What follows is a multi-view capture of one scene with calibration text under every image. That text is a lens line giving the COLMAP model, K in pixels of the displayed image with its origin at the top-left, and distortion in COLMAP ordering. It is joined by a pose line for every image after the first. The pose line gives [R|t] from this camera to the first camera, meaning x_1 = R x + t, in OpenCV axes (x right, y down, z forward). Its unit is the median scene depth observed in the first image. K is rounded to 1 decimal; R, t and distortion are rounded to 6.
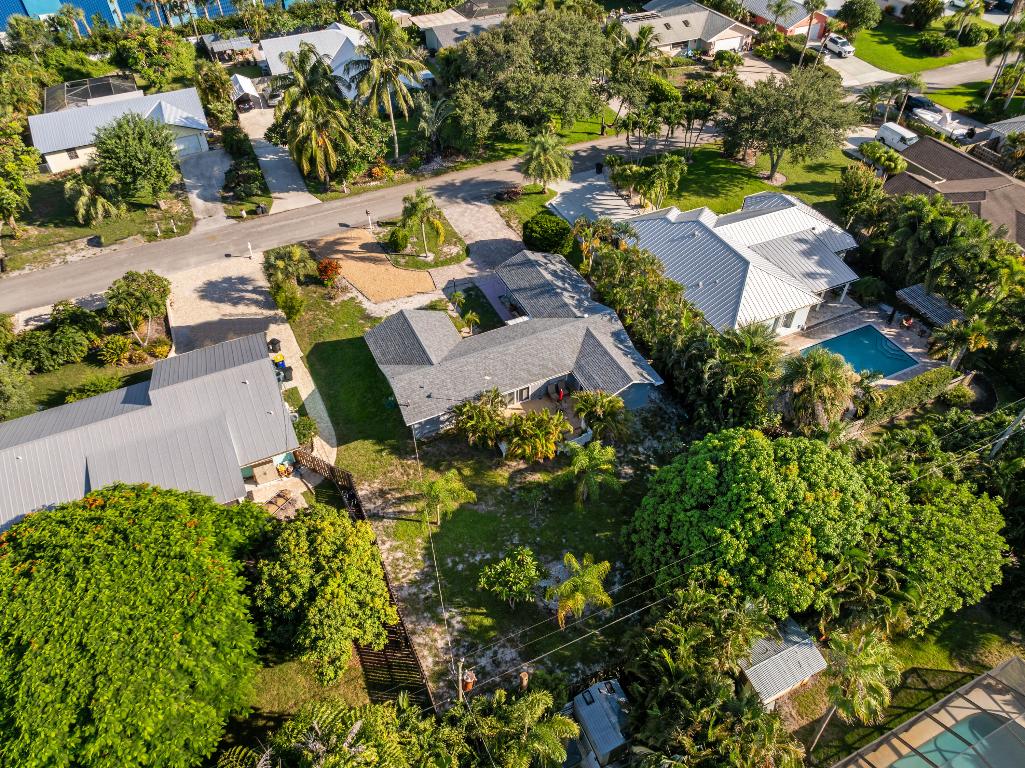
lens RADIAL K [[719.2, 0, 512.5], [0, 719.2, 384.0], [0, 0, 1]] dist [-0.046947, 0.009278]
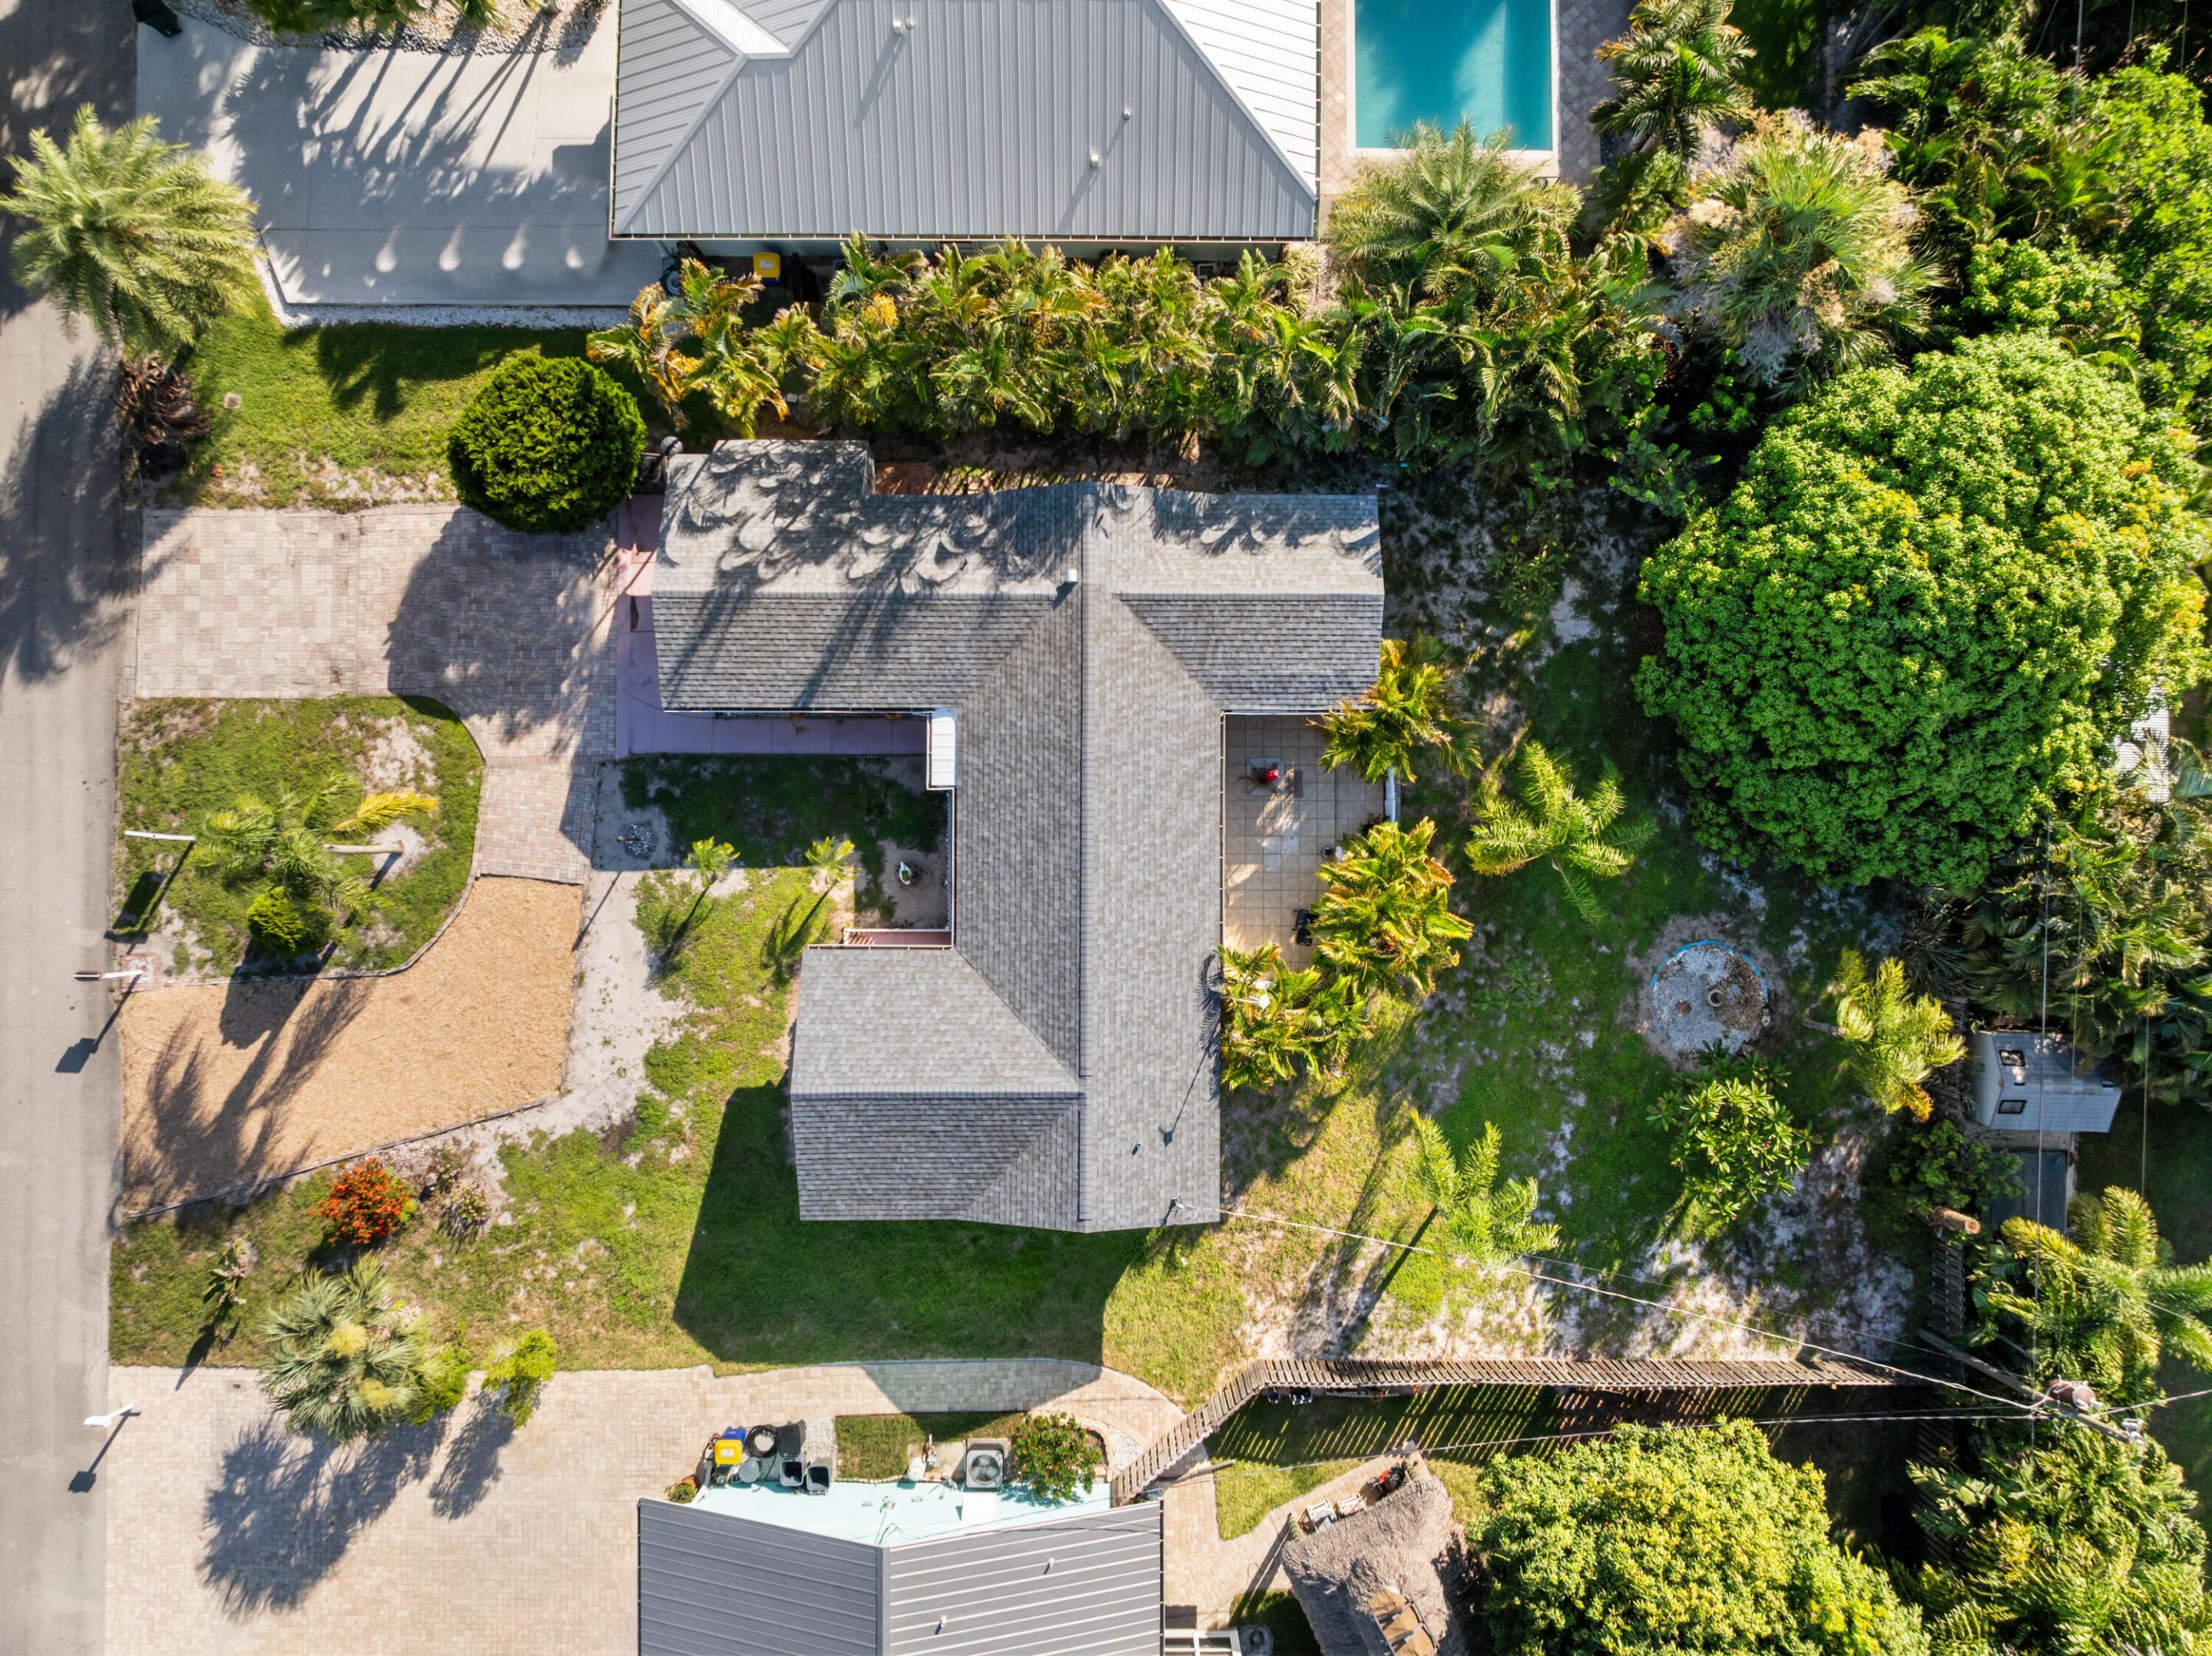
lens RADIAL K [[1552.0, 0, 1106.0], [0, 1552.0, 828.0], [0, 0, 1]] dist [-0.046947, 0.009278]
pose [[0.424798, -0.904818, 0.029170, -0.011017], [0.631077, 0.319075, 0.707059, -0.456346], [-0.649067, -0.281949, 0.706553, 0.410665]]
